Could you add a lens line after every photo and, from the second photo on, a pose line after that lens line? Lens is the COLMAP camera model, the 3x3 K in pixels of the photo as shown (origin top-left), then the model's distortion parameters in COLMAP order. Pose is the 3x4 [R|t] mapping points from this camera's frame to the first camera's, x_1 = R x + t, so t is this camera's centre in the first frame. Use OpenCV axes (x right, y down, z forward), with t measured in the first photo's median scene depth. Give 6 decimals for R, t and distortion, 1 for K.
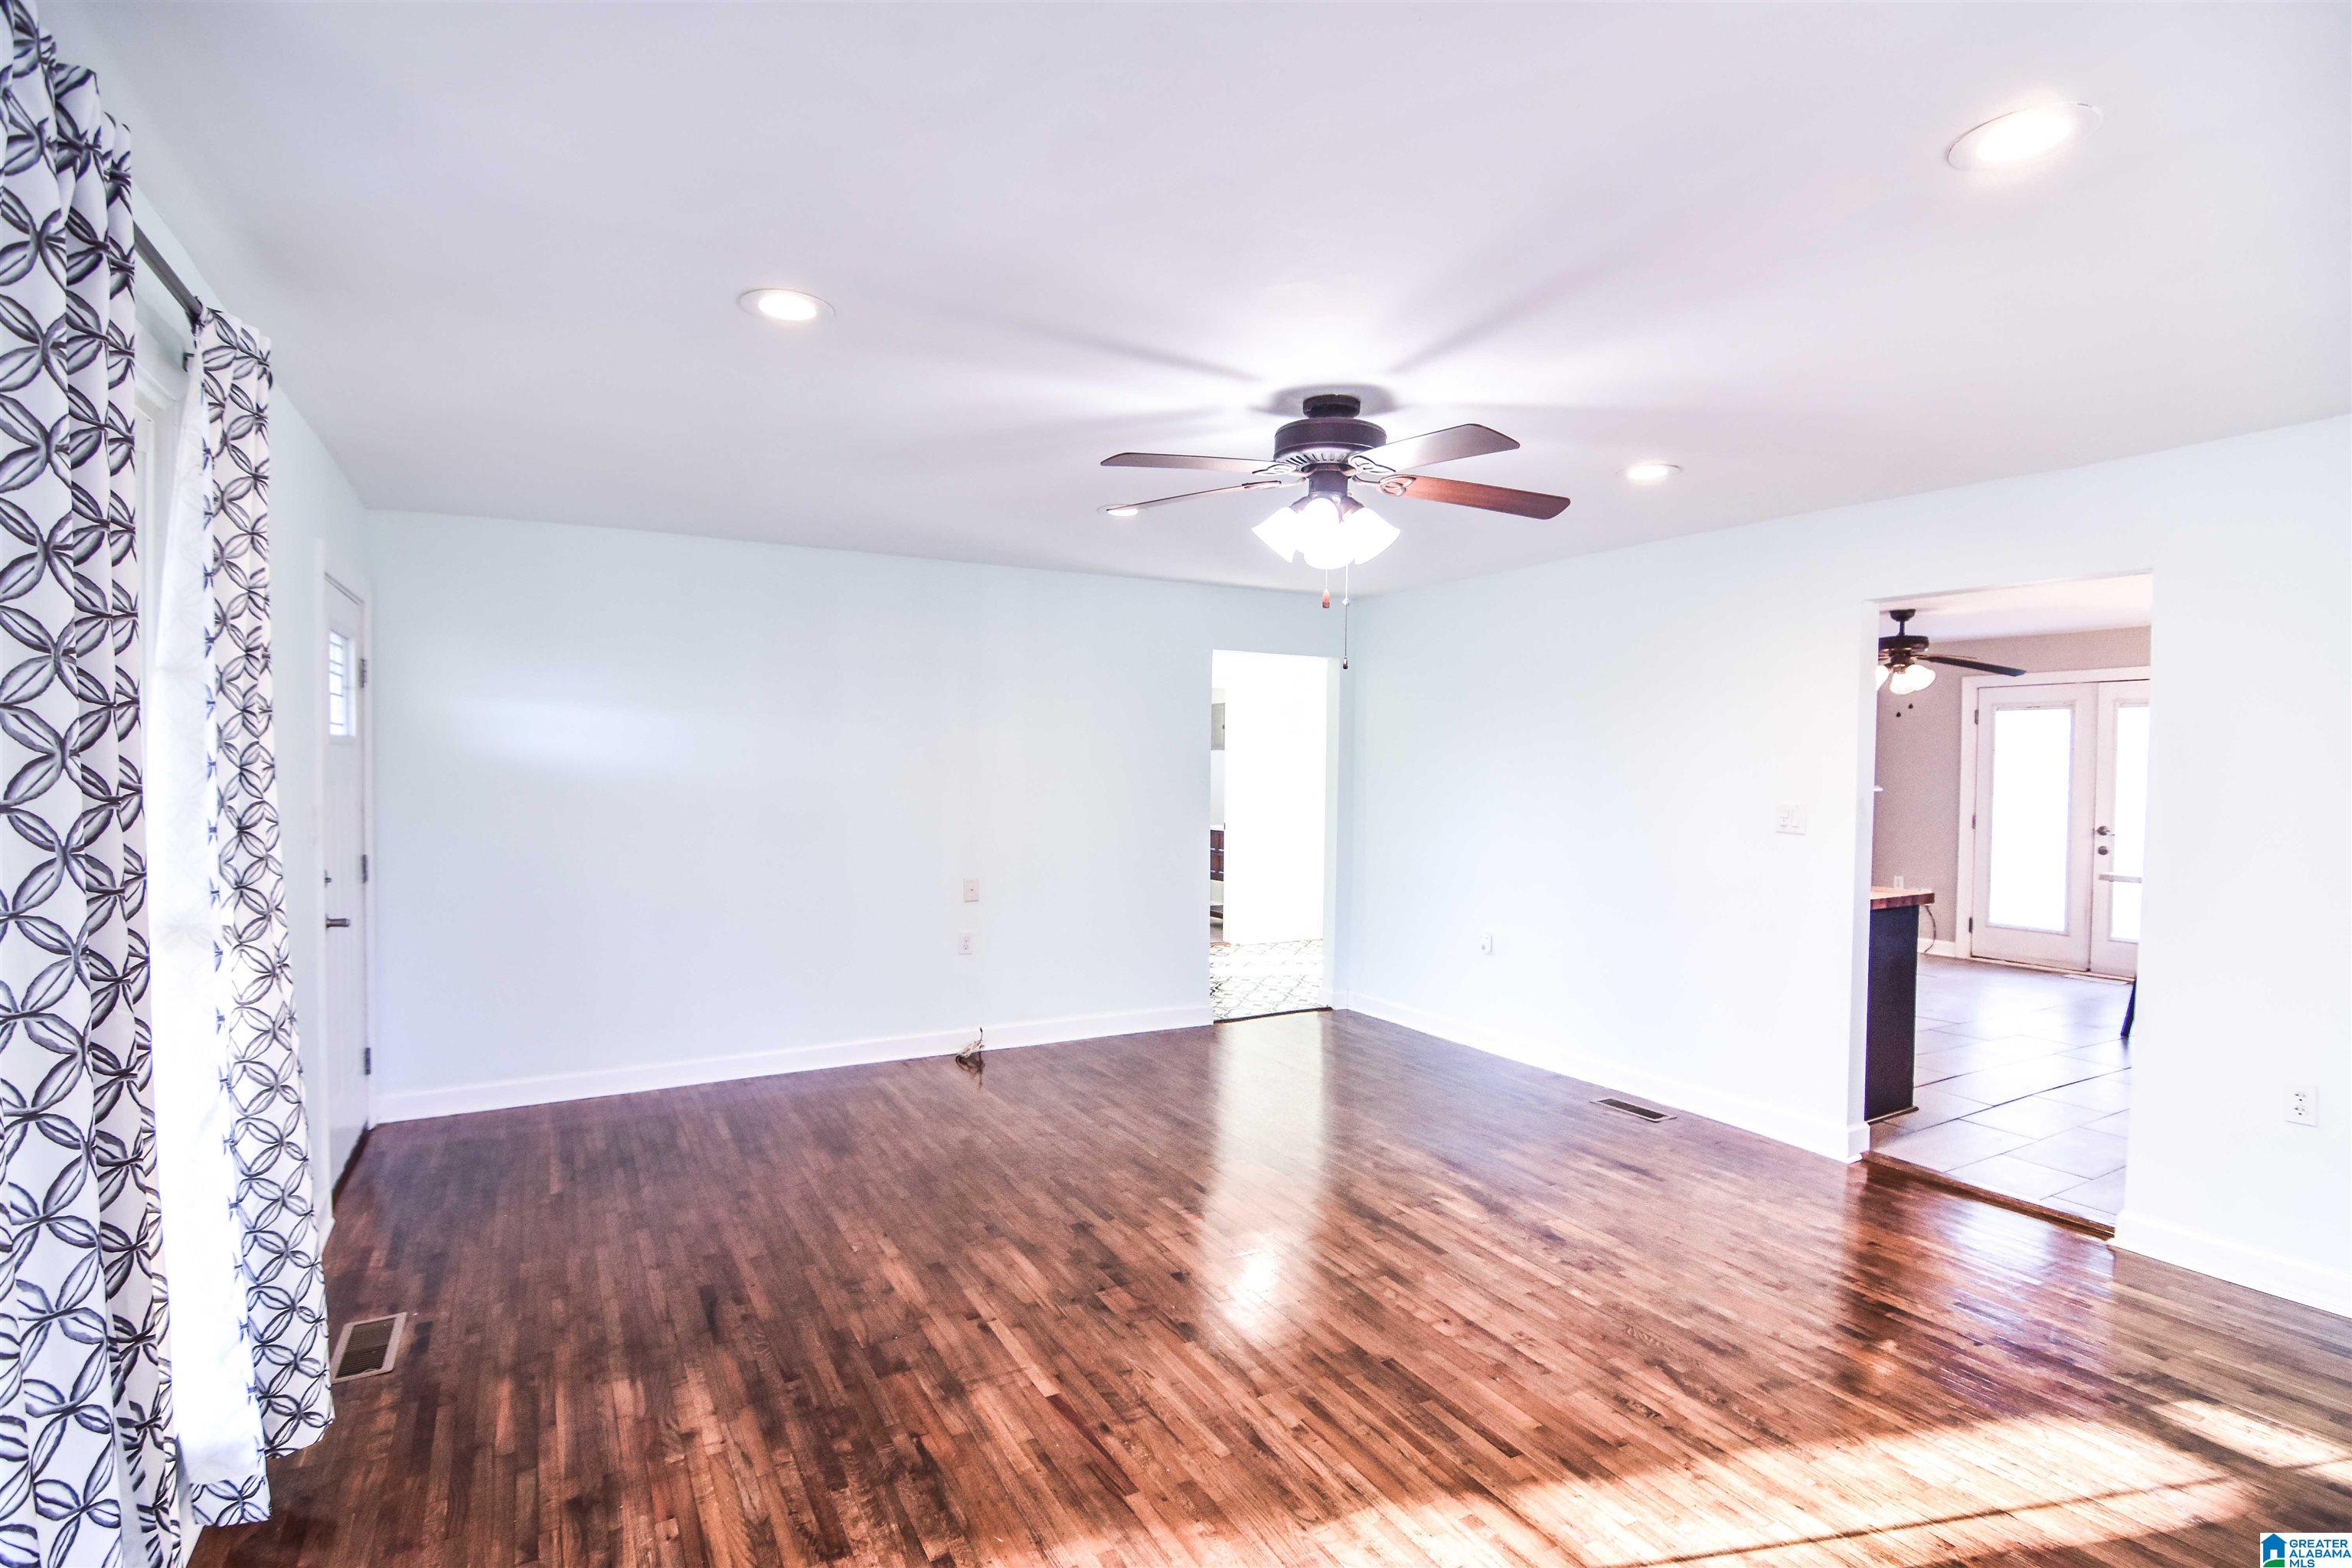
lens RADIAL K [[1161.5, 0, 1208.7], [0, 1161.5, 778.4], [0, 0, 1]] dist [-0.000809, -0.000413]
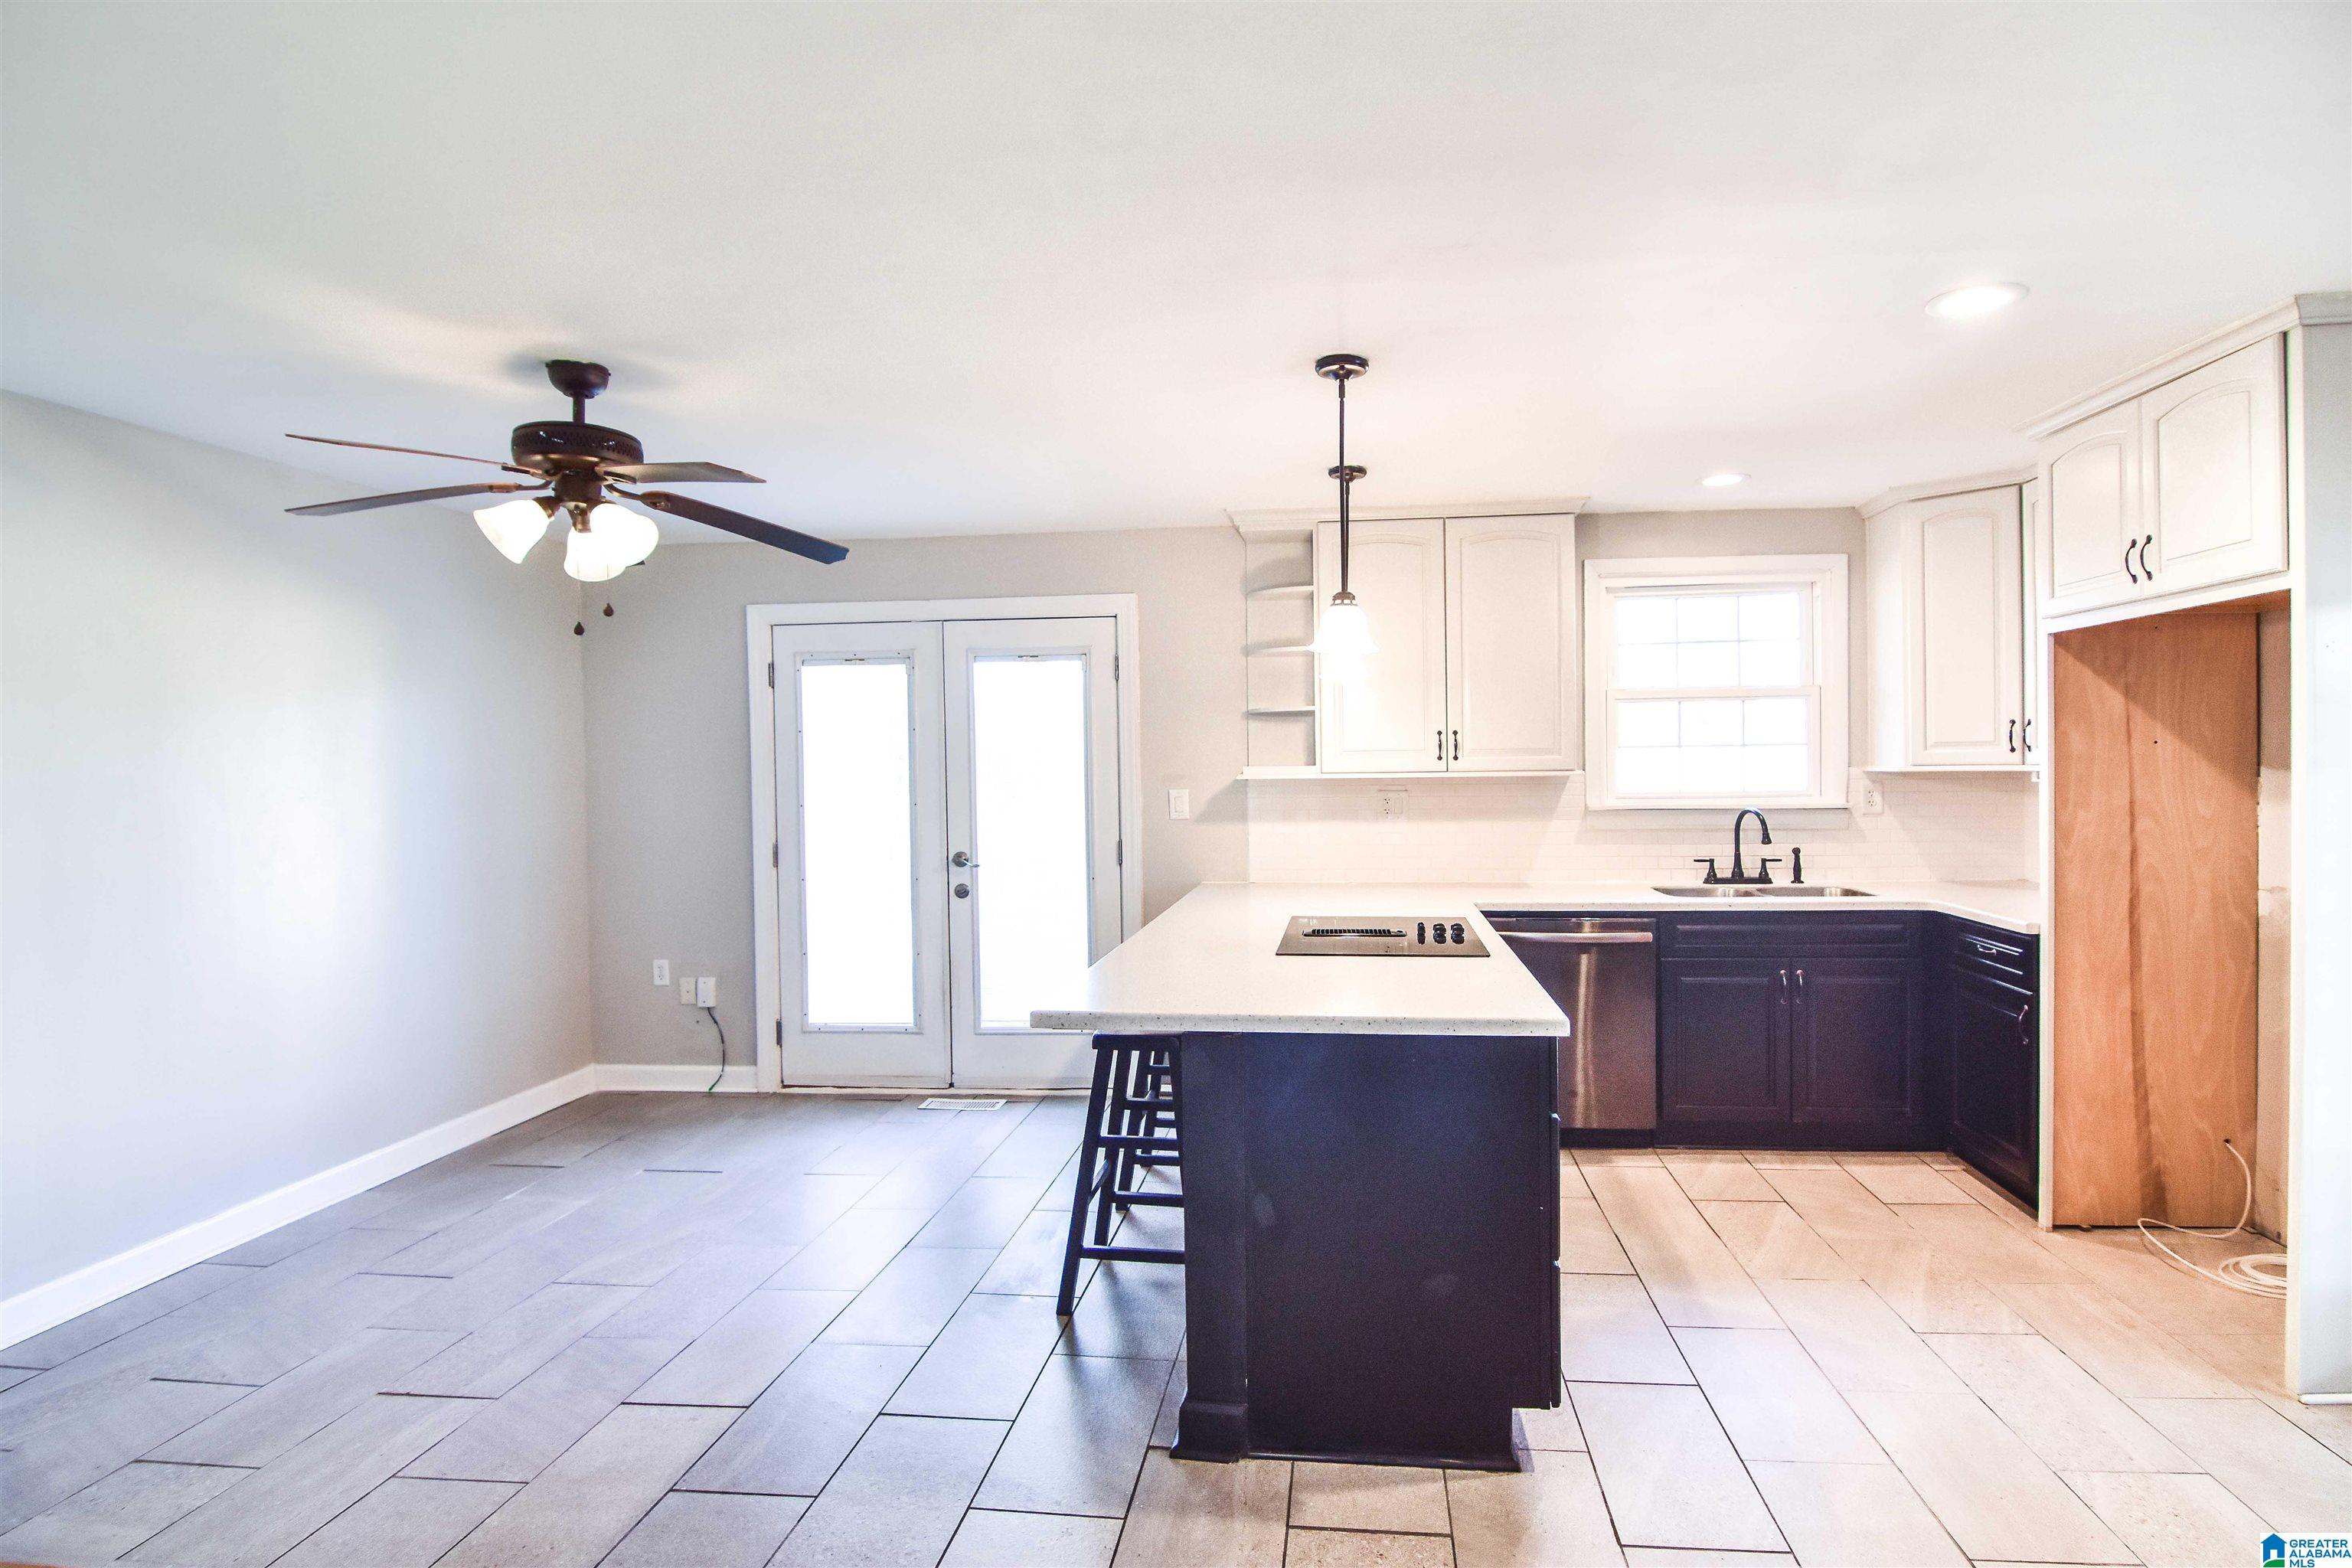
lens RADIAL K [[1161.5, 0, 1208.7], [0, 1161.5, 778.4], [0, 0, 1]] dist [-0.000809, -0.000413]
pose [[0.598436, -0.037328, 0.800301, 0.408527], [0.034098, 0.999196, 0.021108, -0.007981], [-0.800445, 0.014657, 0.599227, 0.601541]]
